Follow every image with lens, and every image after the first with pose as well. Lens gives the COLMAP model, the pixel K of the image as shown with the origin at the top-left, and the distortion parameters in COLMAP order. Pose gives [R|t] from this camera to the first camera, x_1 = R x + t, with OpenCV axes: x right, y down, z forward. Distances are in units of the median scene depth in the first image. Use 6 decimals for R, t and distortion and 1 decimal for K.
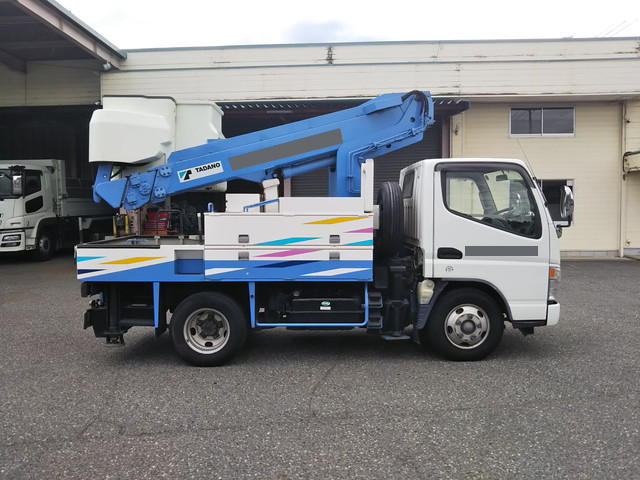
lens RADIAL K [[565.6, 0, 320.0], [0, 565.6, 240.0], [0, 0, 1]] dist [-0.026917, -0.005371]
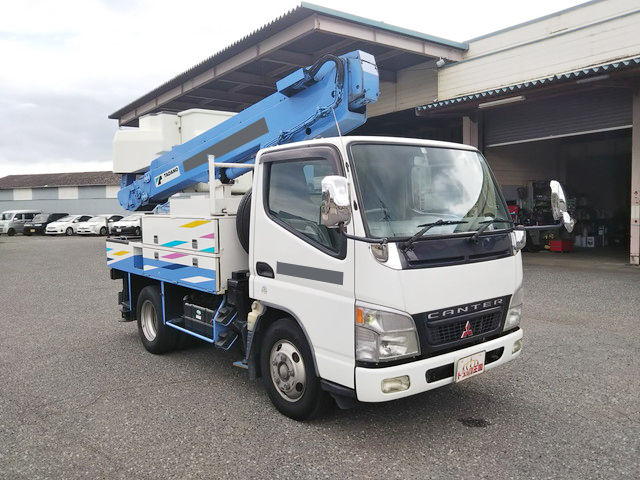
lens RADIAL K [[565.6, 0, 320.0], [0, 565.6, 240.0], [0, 0, 1]] dist [-0.026917, -0.005371]
pose [[0.609315, 0.042817, -0.791771, 0.871225], [-0.028927, 0.999077, 0.031767, -0.042893], [0.792400, 0.003547, 0.609991, 0.586625]]
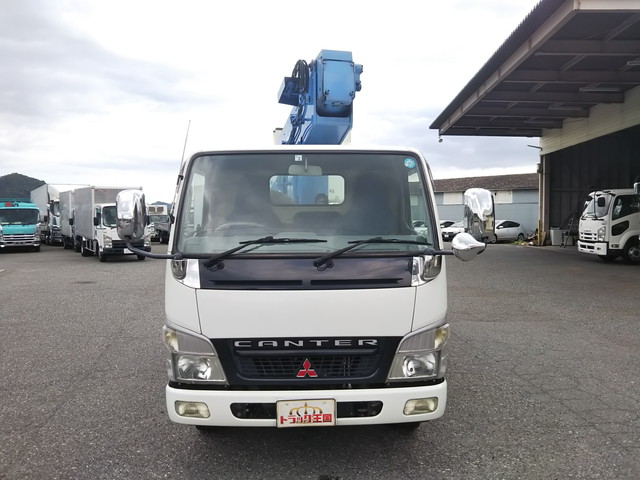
lens RADIAL K [[565.6, 0, 320.0], [0, 565.6, 240.0], [0, 0, 1]] dist [-0.026917, -0.005371]
pose [[-0.013310, 0.048020, -0.998758, 1.013080], [-0.049536, 0.997588, 0.048624, -0.077649], [0.998684, 0.050121, -0.010899, 1.168074]]
